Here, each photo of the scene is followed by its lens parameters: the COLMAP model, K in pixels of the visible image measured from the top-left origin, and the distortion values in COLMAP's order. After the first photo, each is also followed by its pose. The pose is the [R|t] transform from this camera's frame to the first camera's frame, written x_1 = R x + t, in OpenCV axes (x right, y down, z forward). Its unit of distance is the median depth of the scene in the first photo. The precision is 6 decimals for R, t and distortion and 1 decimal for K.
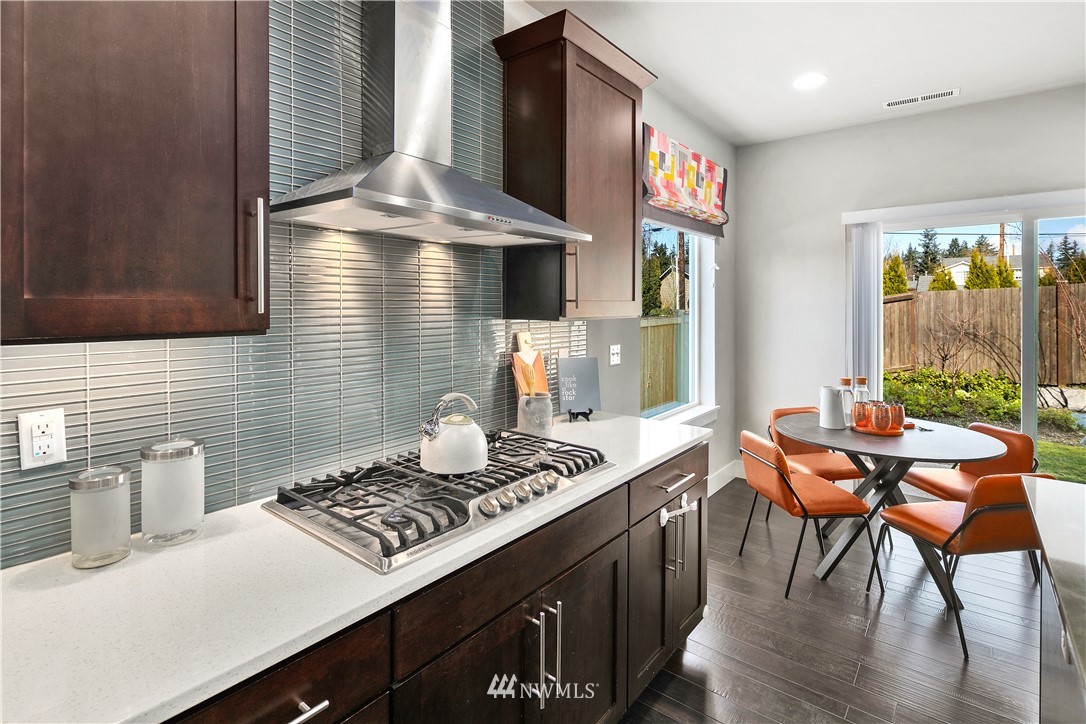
lens RADIAL K [[523.9, 0, 528.3], [0, 523.9, 306.0], [0, 0, 1]] dist [-0.004990, -0.000842]
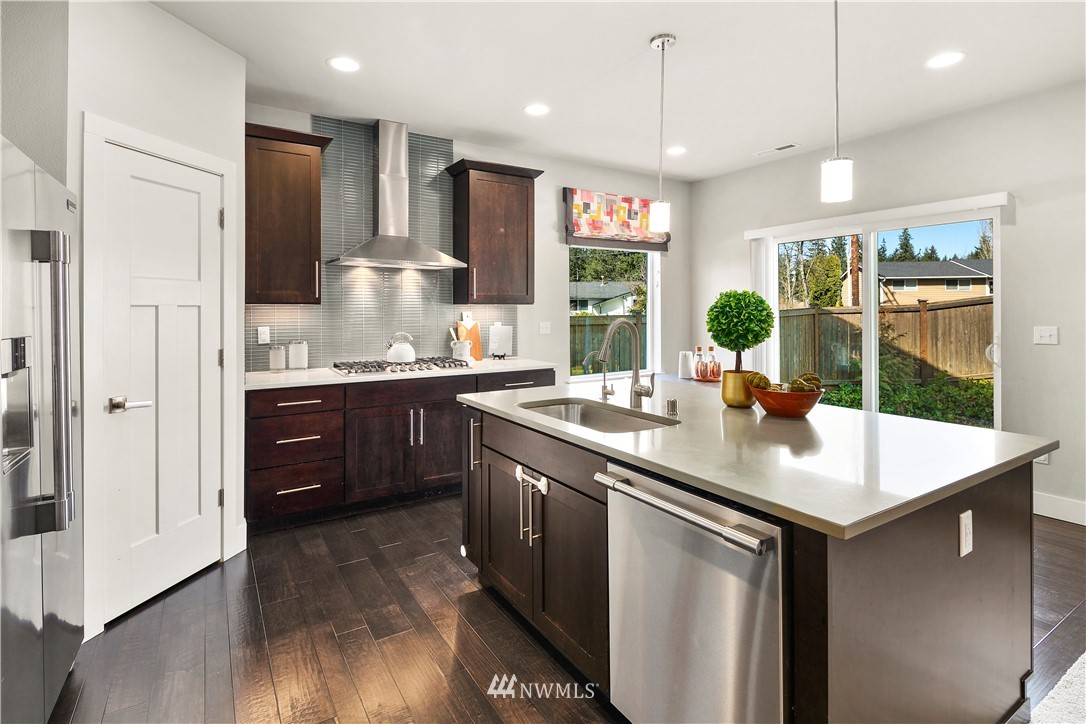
lens RADIAL K [[523.9, 0, 528.3], [0, 523.9, 306.0], [0, 0, 1]] dist [-0.004990, -0.000842]
pose [[0.944672, -0.003251, -0.328000, 0.879438], [0.000505, 0.999964, -0.008458, 0.047242], [0.328016, 0.007824, 0.944640, -0.801652]]
